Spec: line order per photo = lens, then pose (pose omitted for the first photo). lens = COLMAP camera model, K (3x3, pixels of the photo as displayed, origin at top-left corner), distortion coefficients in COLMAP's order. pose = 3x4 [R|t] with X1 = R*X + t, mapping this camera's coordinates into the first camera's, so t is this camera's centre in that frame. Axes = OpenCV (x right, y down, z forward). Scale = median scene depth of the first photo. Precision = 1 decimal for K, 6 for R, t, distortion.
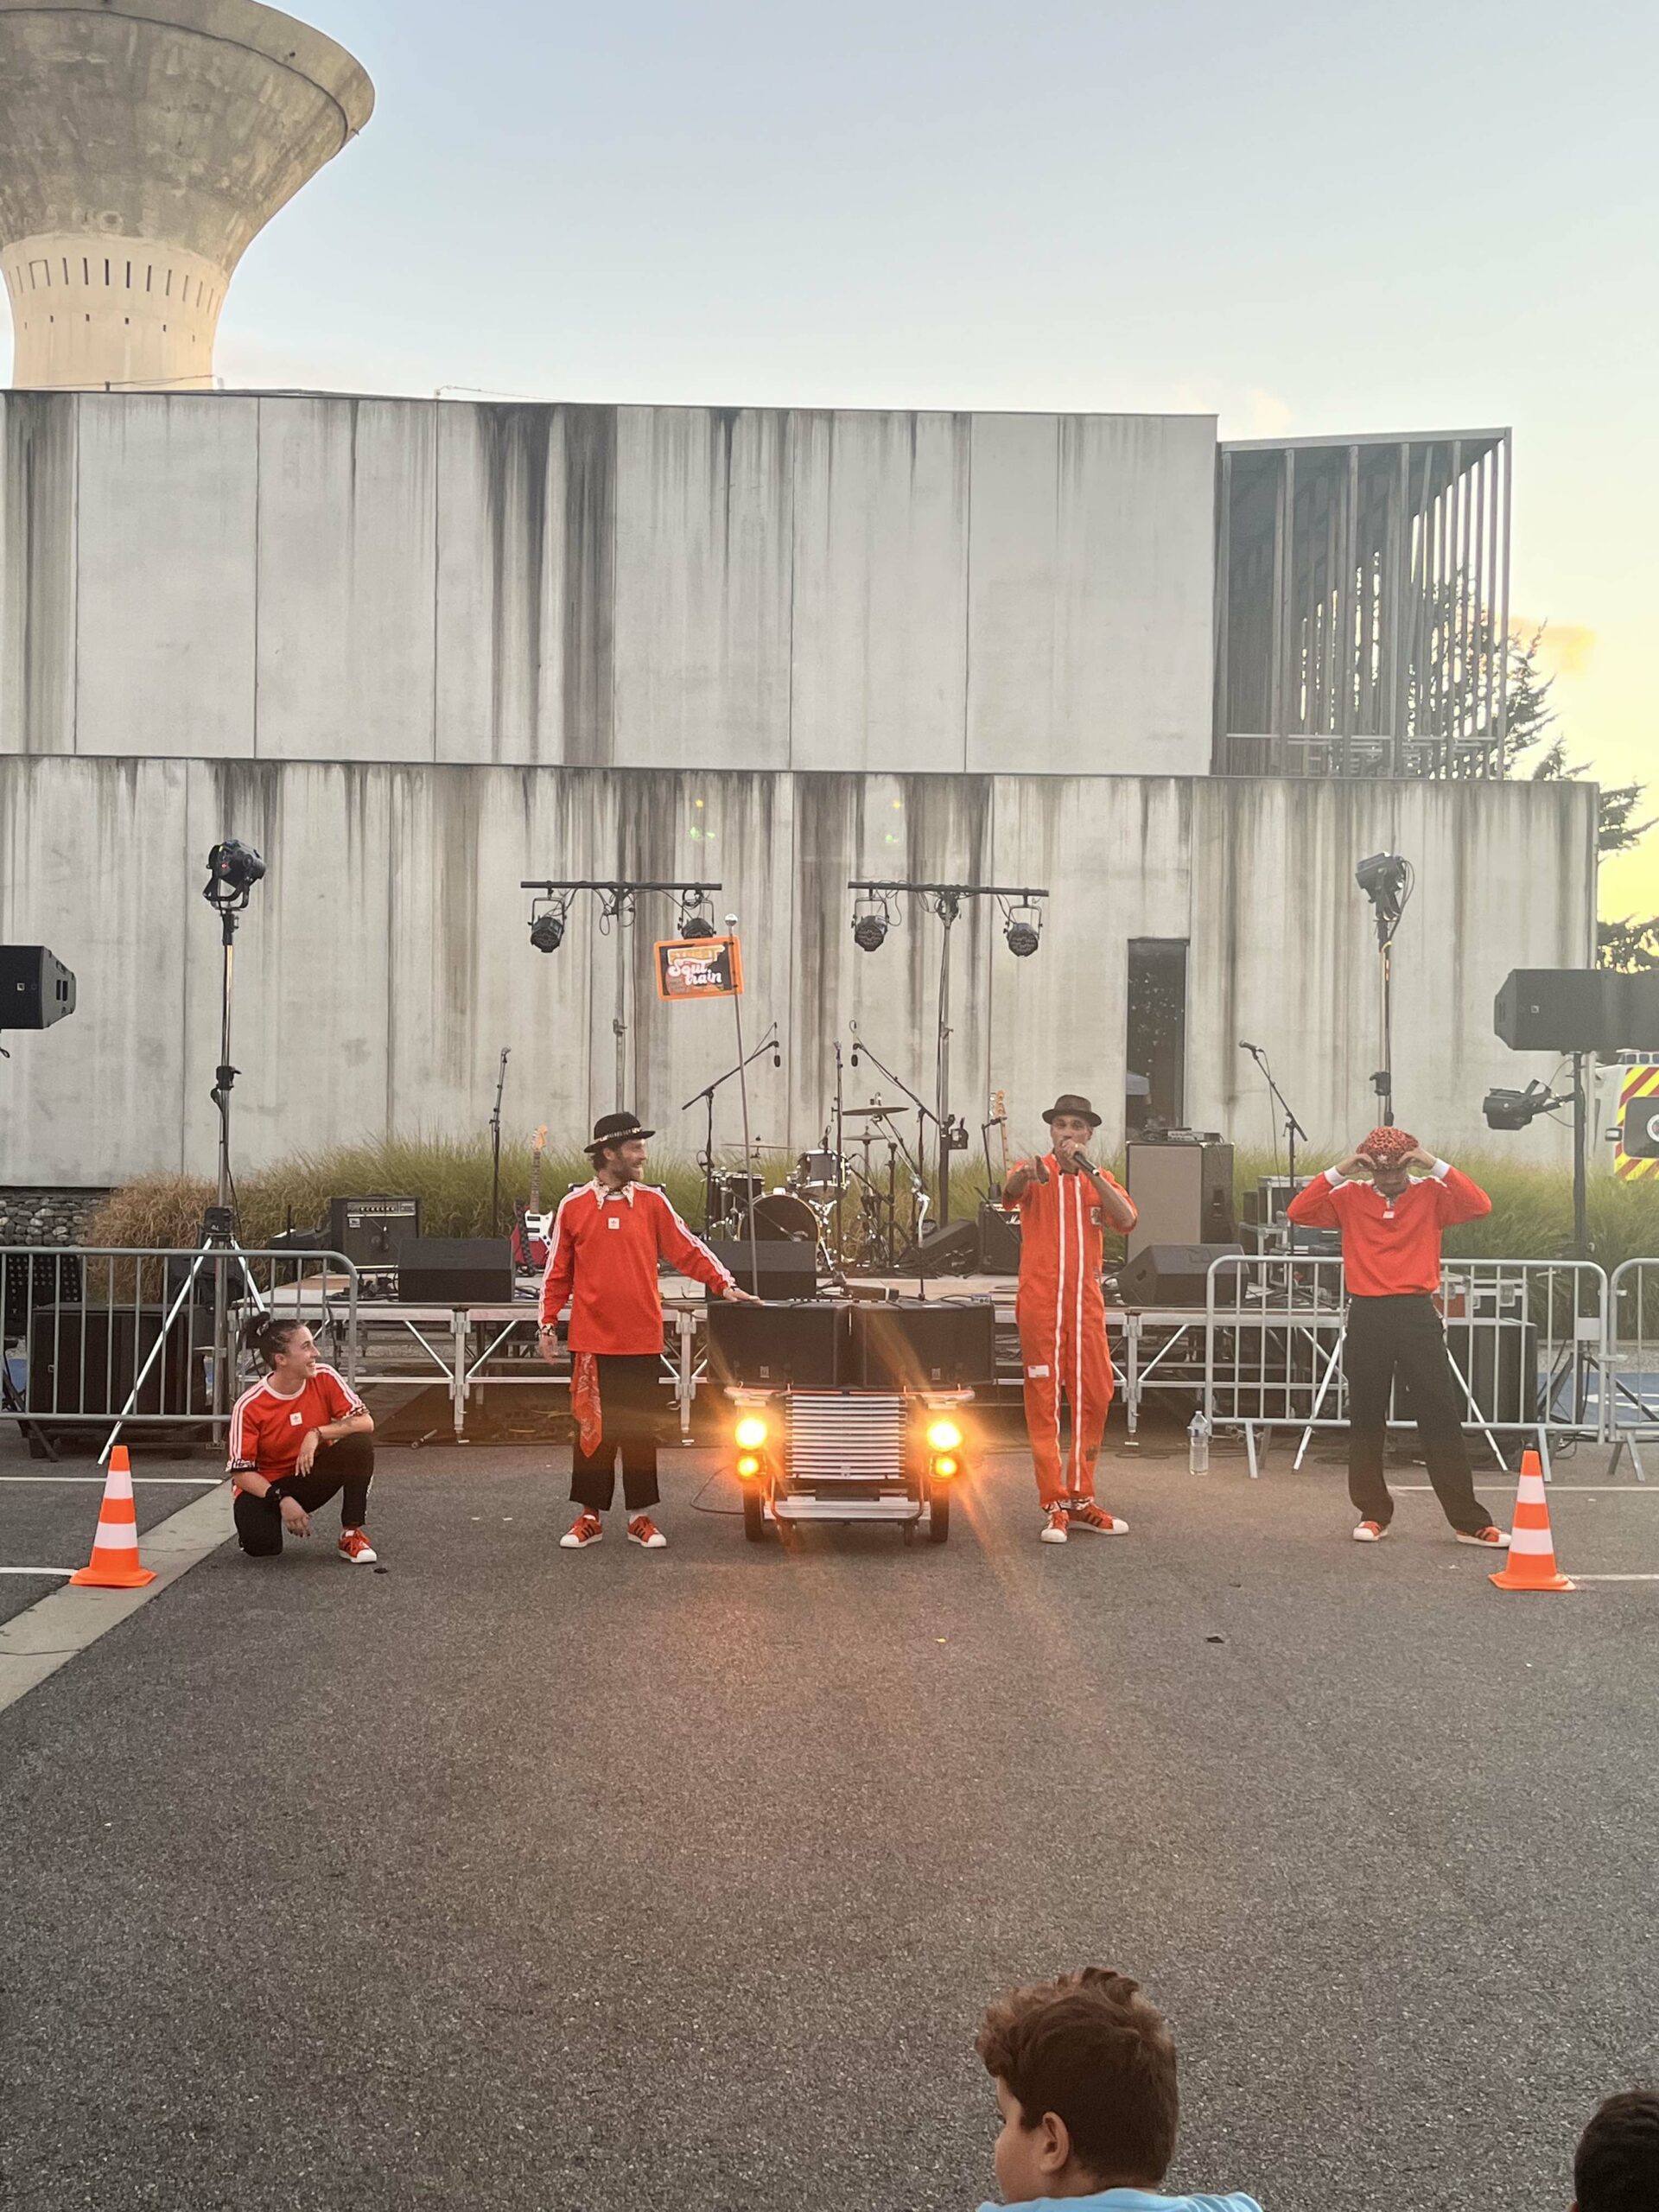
lens RADIAL K [[2543.7, 0, 829.5], [0, 2543.7, 1106.0], [0, 0, 1]] dist [0.098499, -0.254868]
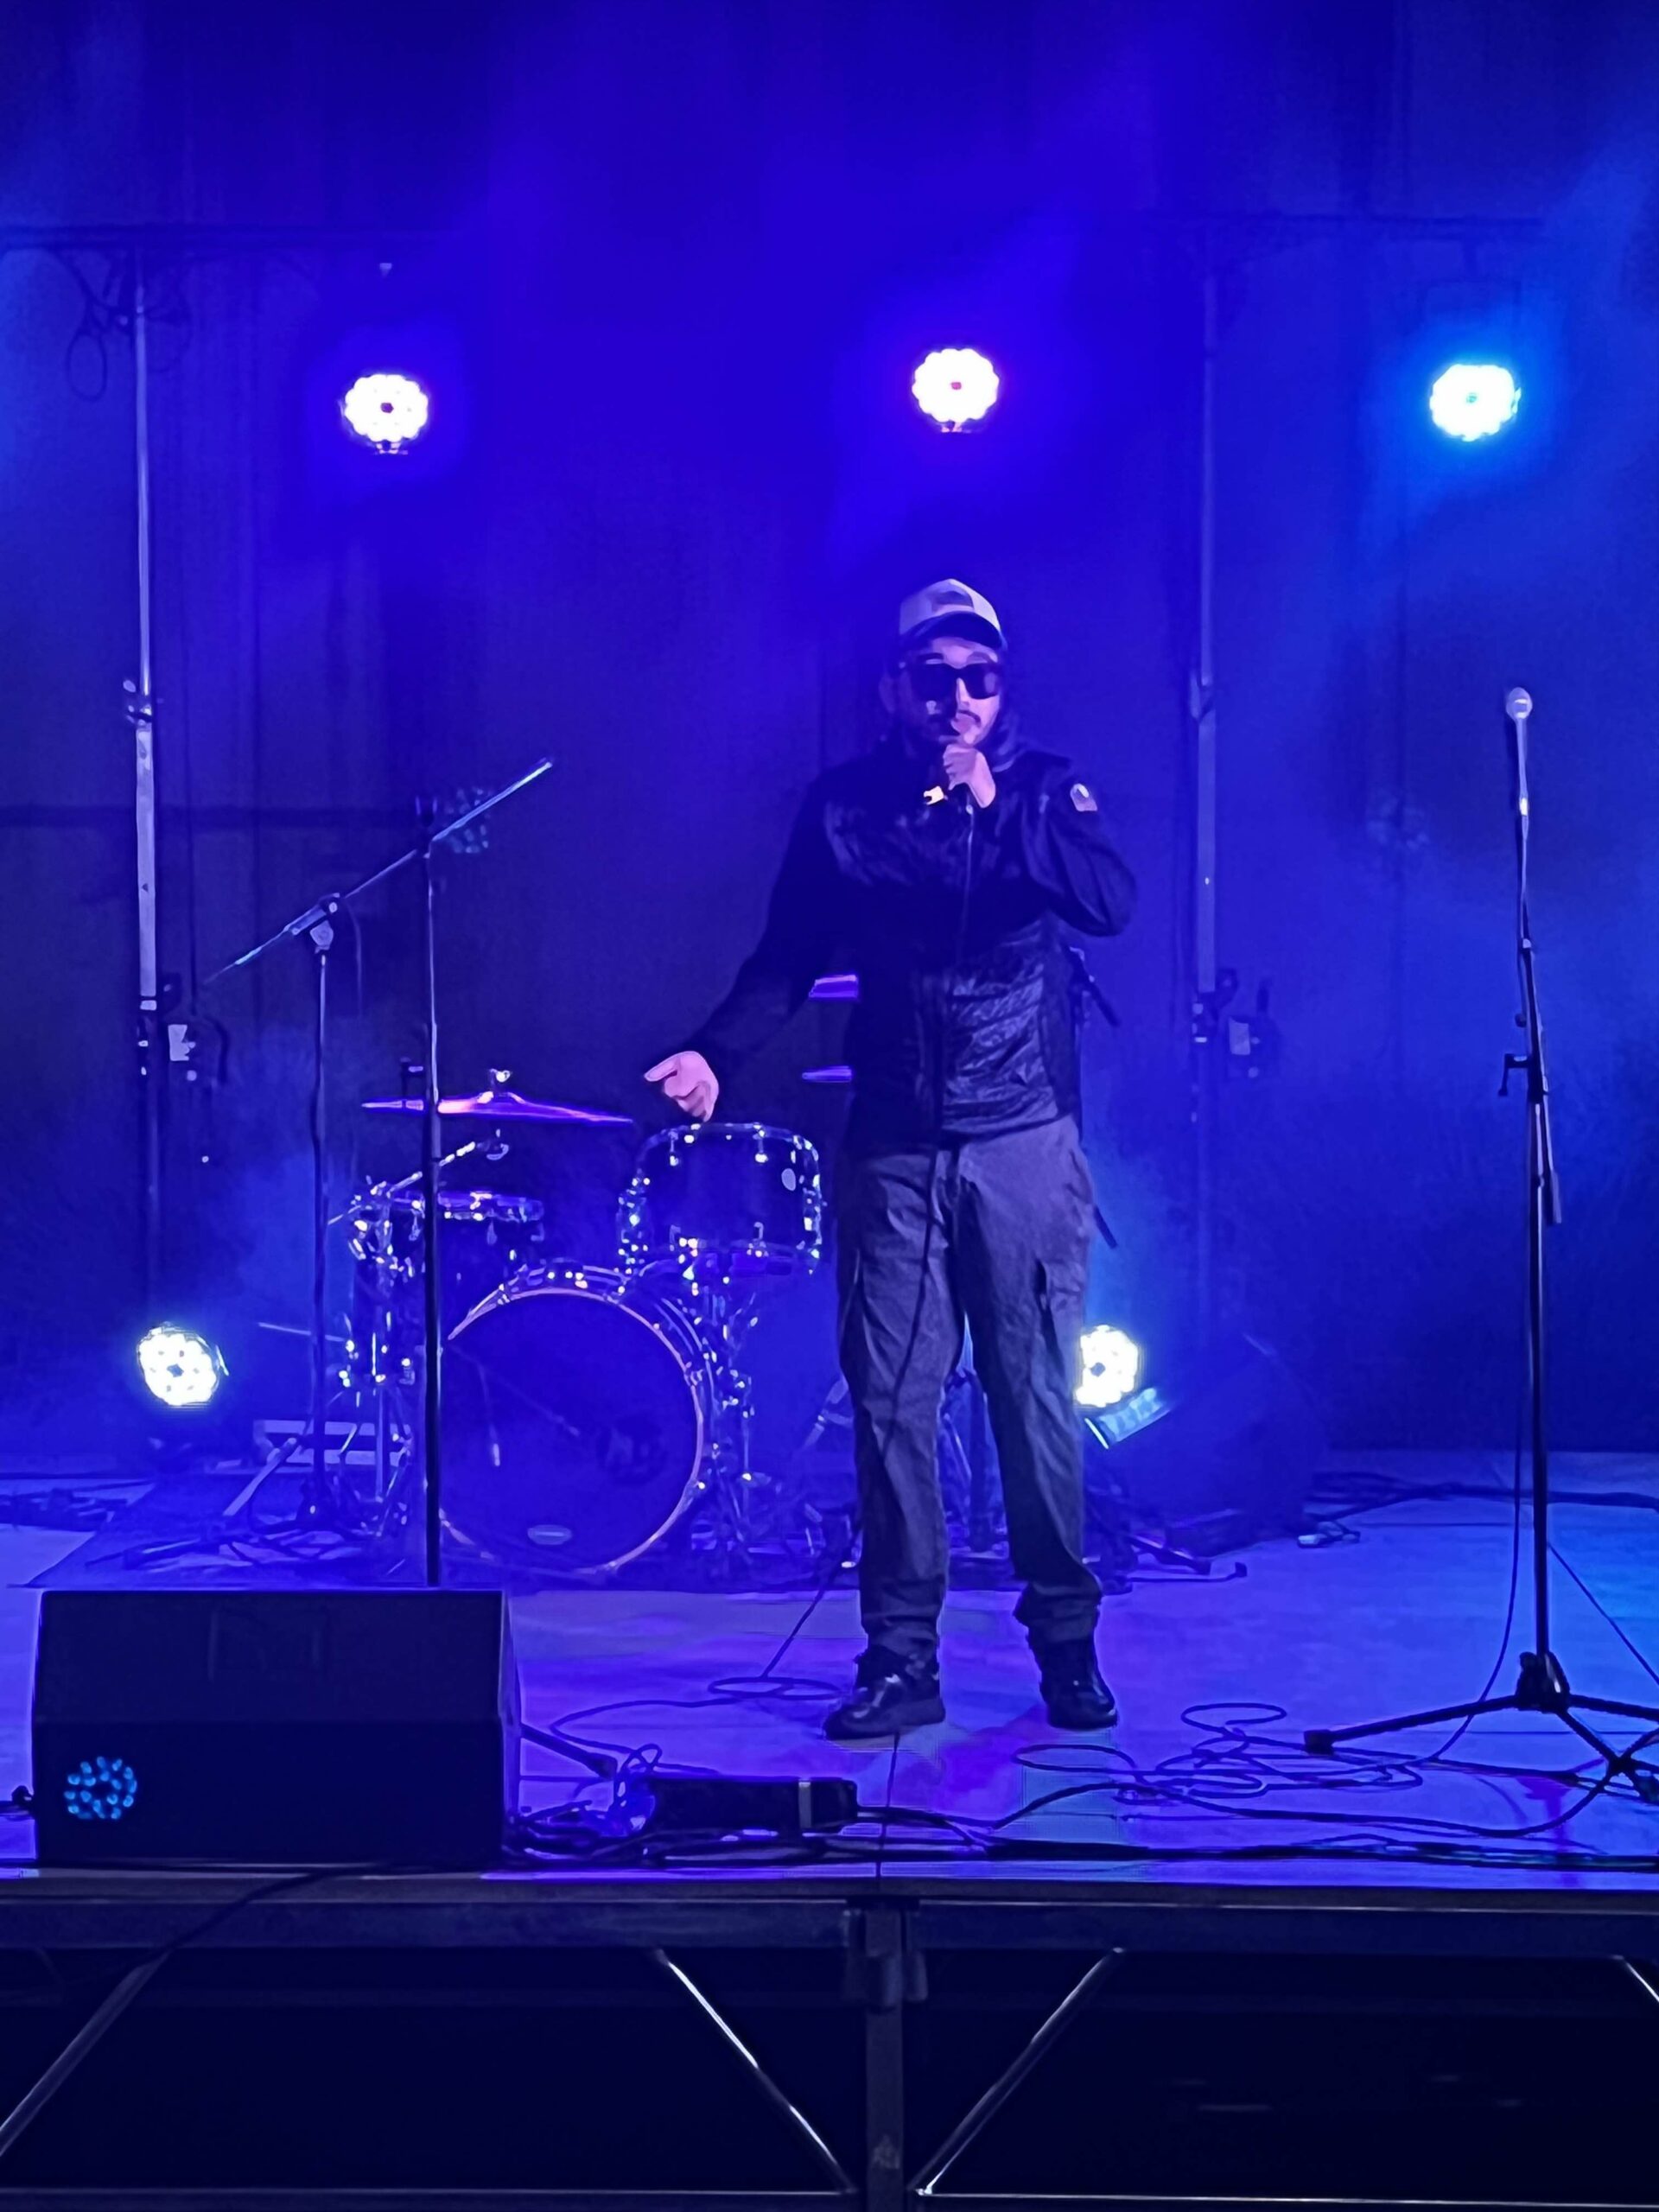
lens RADIAL K [[4980.4, 0, 799.5], [0, 4980.4, 1078.2], [0, 0, 1]] dist [0.094691, 0.570335]
pose [[0.996794, -0.009582, -0.079434, 0.039062], [0.013087, 0.998958, 0.043728, -0.009265], [0.078932, -0.044628, 0.995881, 0.350735]]
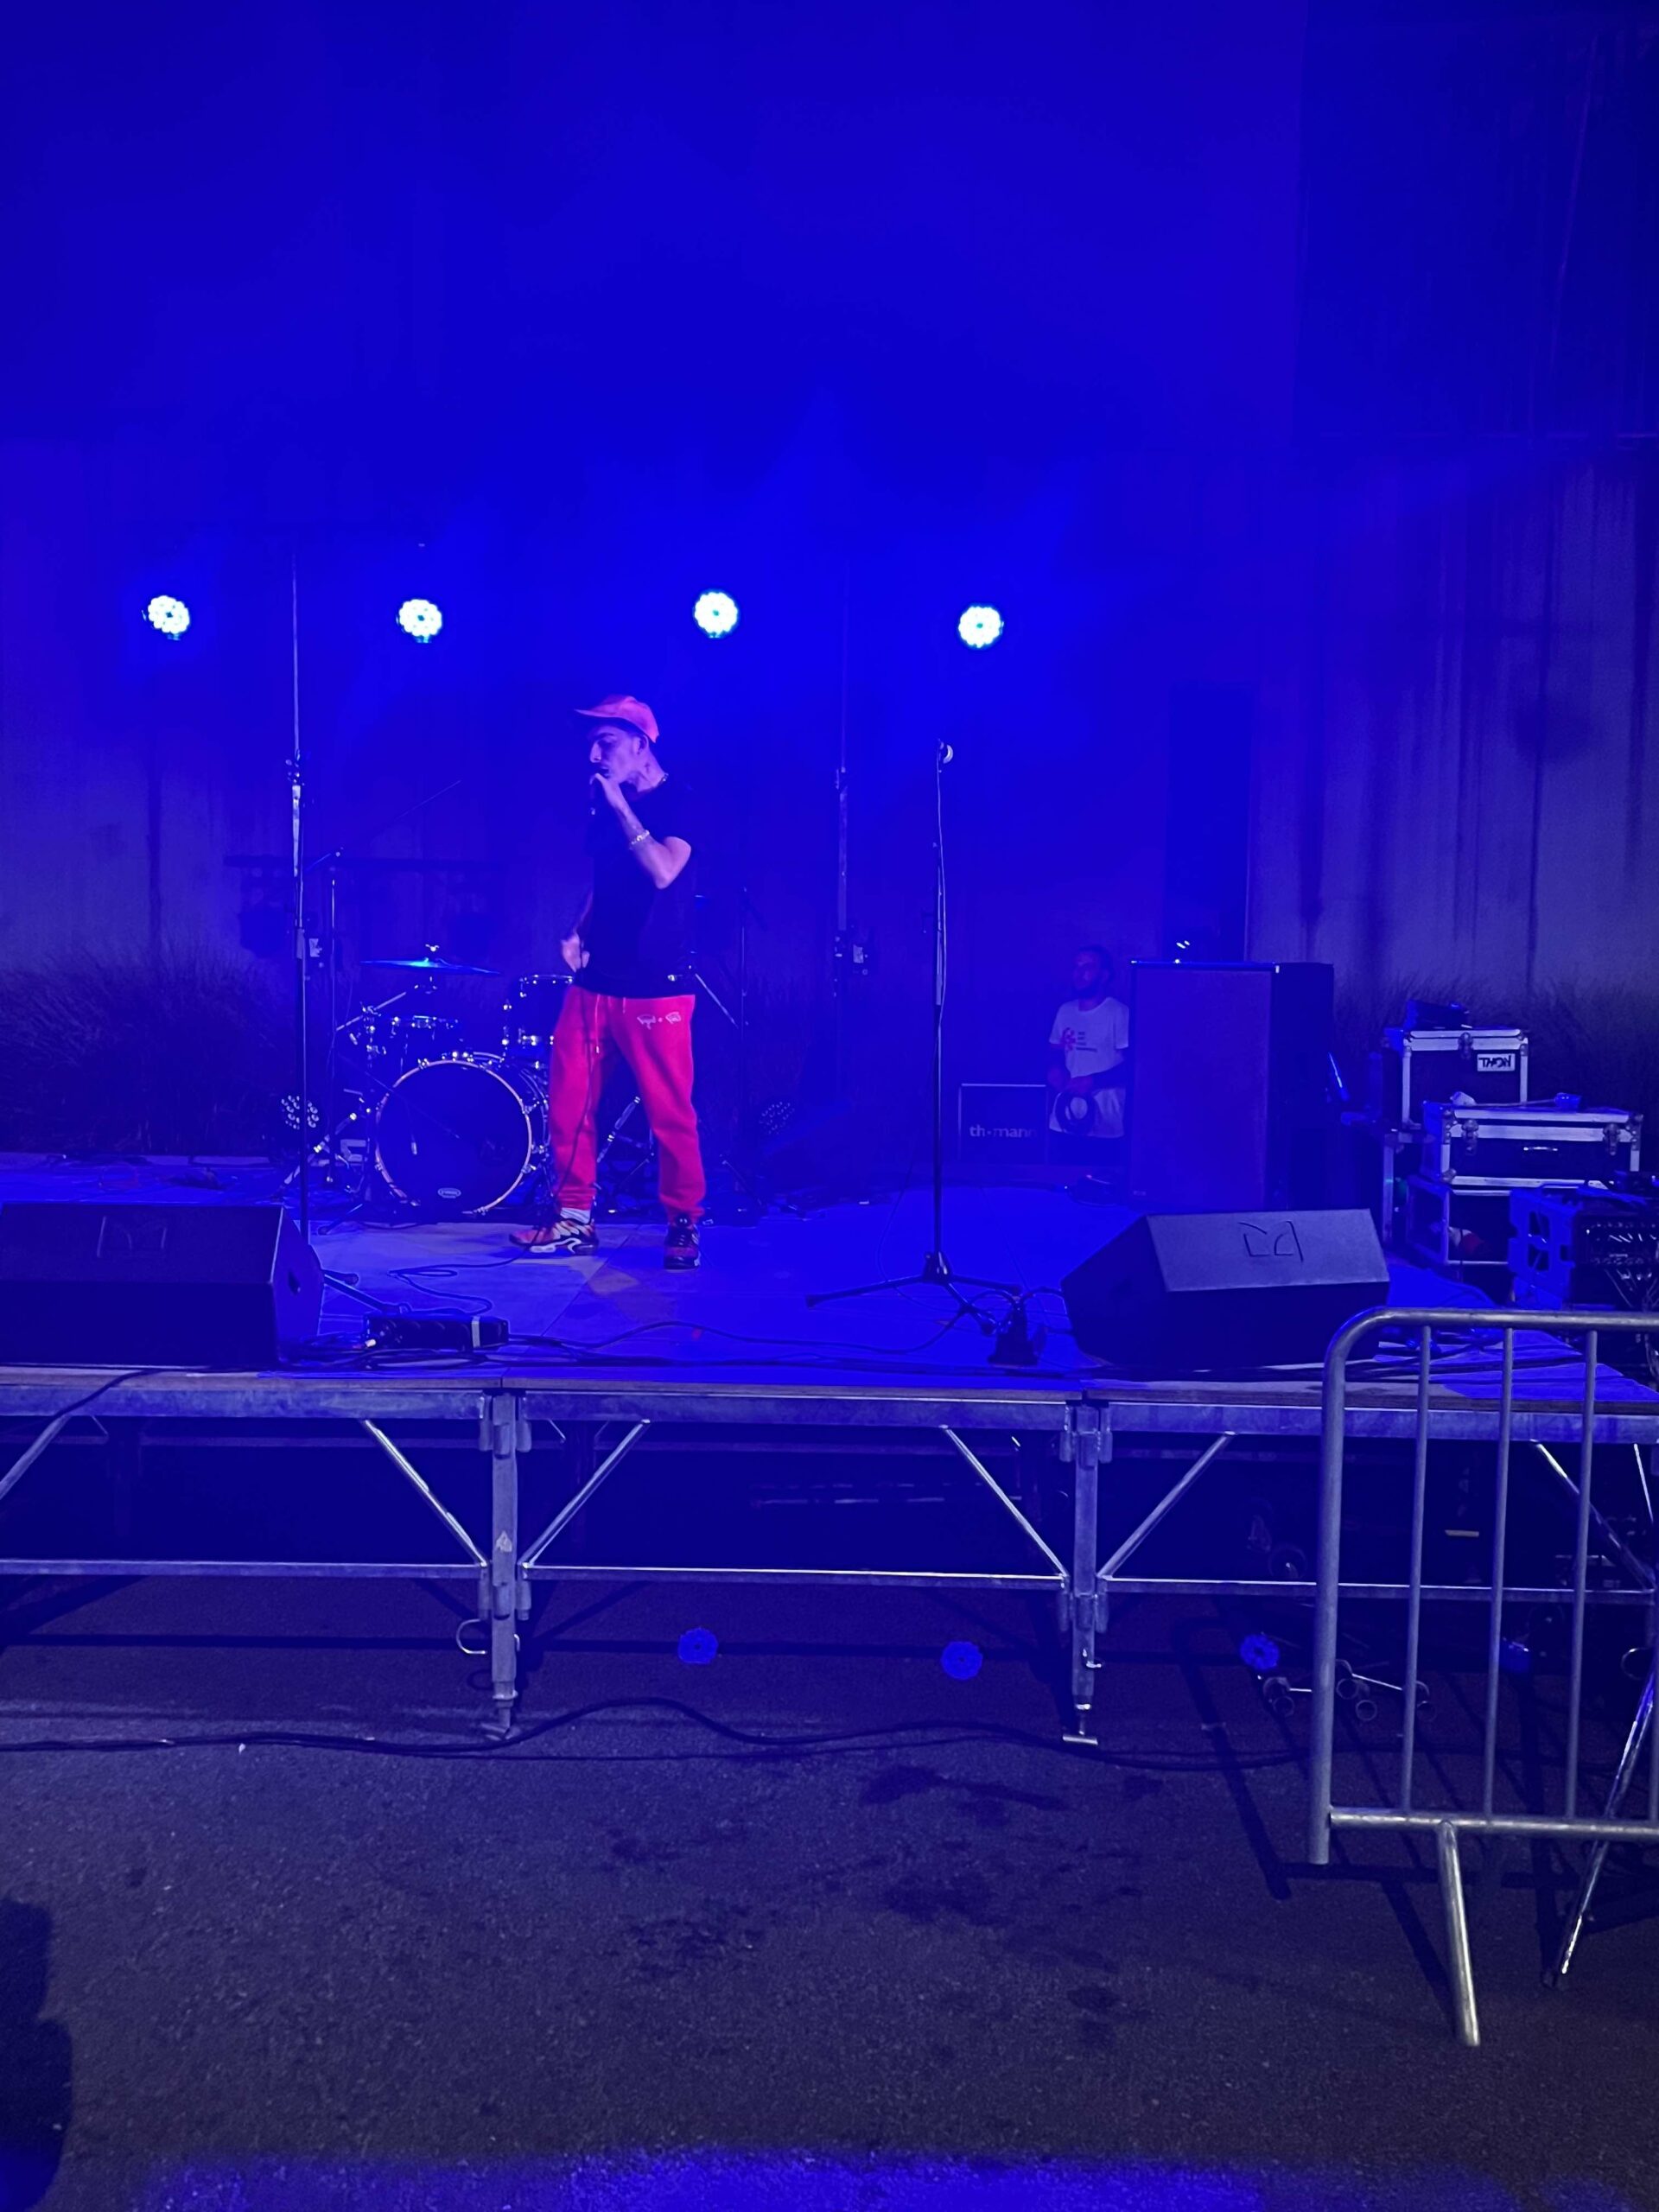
lens RADIAL K [[2095.8, 0, 857.9], [0, 2095.8, 1132.0], [0, 0, 1]] dist [0.102125, -0.282008]
pose [[0.999006, 0.006899, -0.044042, 0.062849], [-0.003059, 0.996232, 0.086678, 0.009065], [0.044474, -0.086457, 0.995262, 0.441658]]
